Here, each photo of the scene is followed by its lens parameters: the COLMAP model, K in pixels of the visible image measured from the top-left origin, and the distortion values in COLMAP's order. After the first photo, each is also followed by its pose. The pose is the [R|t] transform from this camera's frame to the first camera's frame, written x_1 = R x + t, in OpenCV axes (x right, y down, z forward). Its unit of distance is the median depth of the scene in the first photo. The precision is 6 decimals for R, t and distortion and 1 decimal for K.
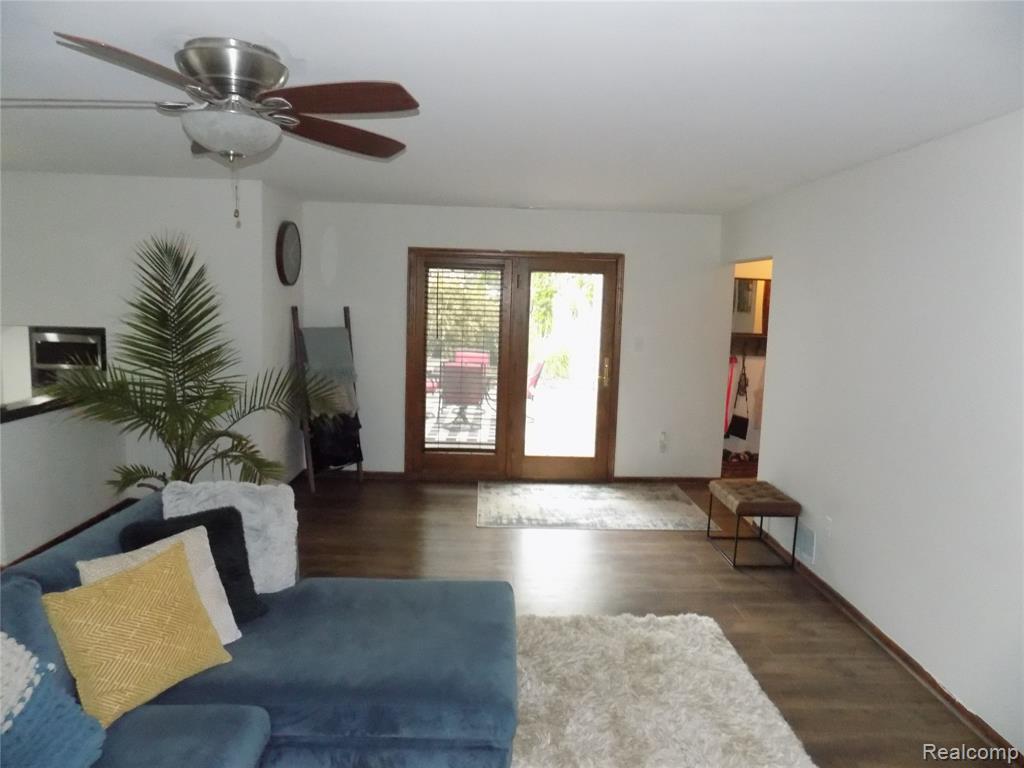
lens RADIAL K [[693.0, 0, 512.0], [0, 693.0, 384.0], [0, 0, 1]] dist [-0.073562, 0.079455]
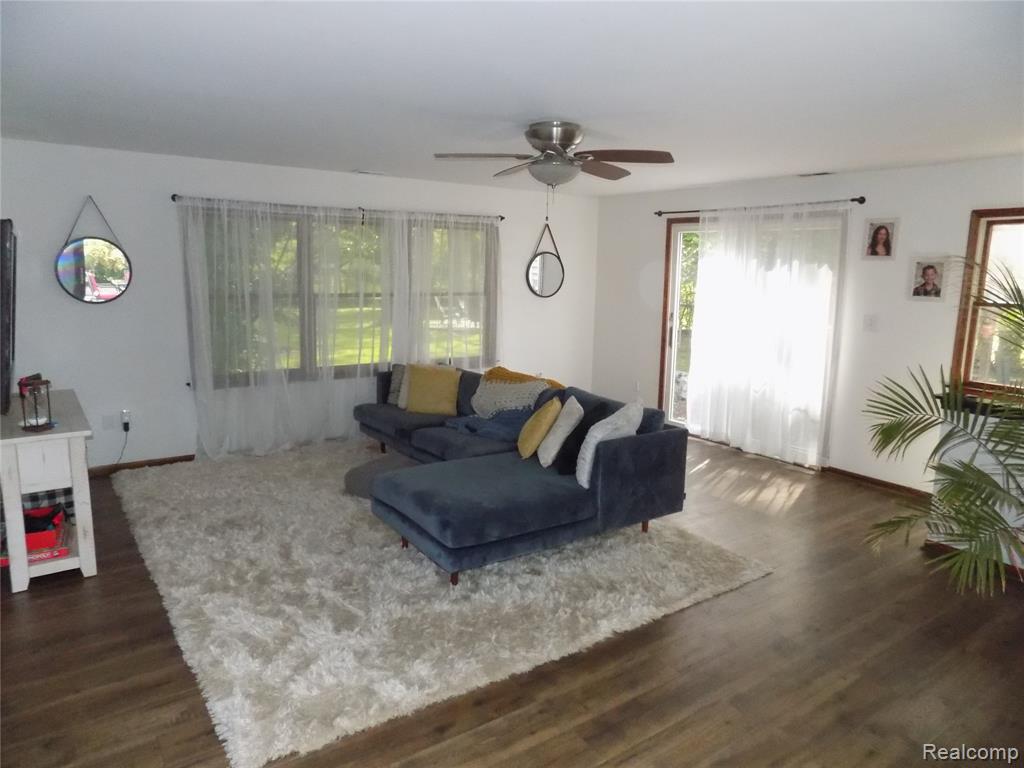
lens RADIAL K [[682.2, 0, 512.0], [0, 682.2, 384.0], [0, 0, 1]] dist [-0.082643, 0.062521]
pose [[-0.827487, 0.033037, -0.560512, 0.258103], [-0.126606, 0.961581, 0.243585, -0.092138], [0.547025, 0.272527, -0.791513, 0.935628]]
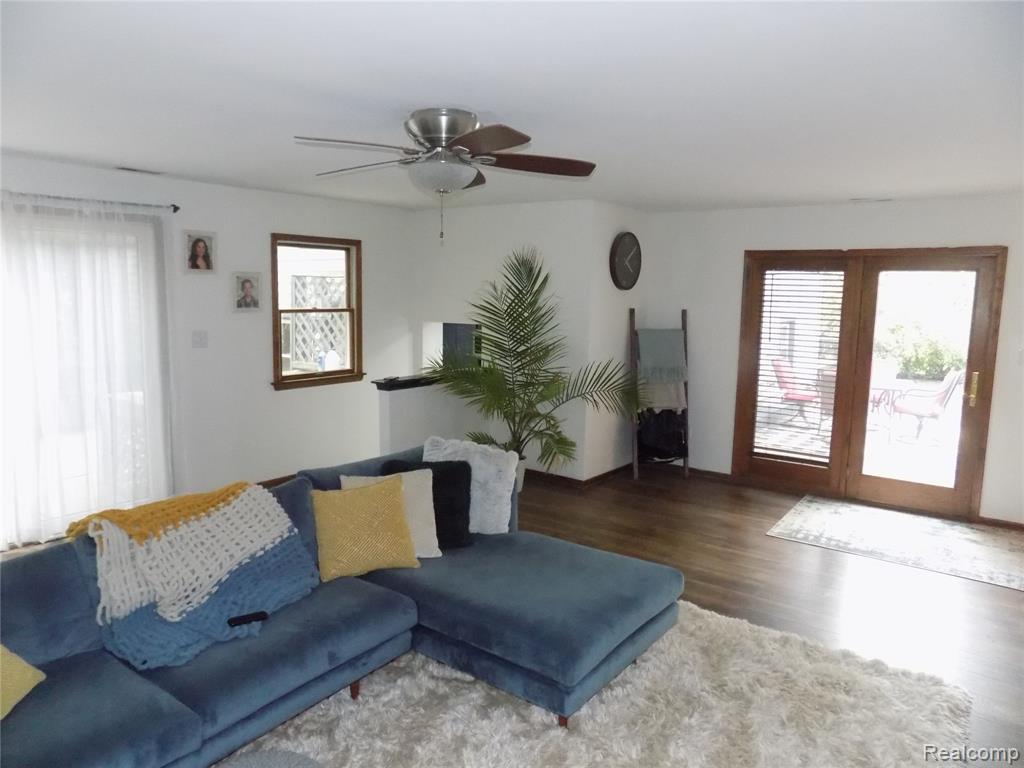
lens RADIAL K [[693.0, 0, 512.0], [0, 693.0, 384.0], [0, 0, 1]] dist [-0.073562, 0.079455]
pose [[0.786319, 0.065522, -0.614336, 0.221706], [-0.070260, 0.997393, 0.016447, 0.003306], [0.613813, 0.030231, 0.788873, 0.010309]]
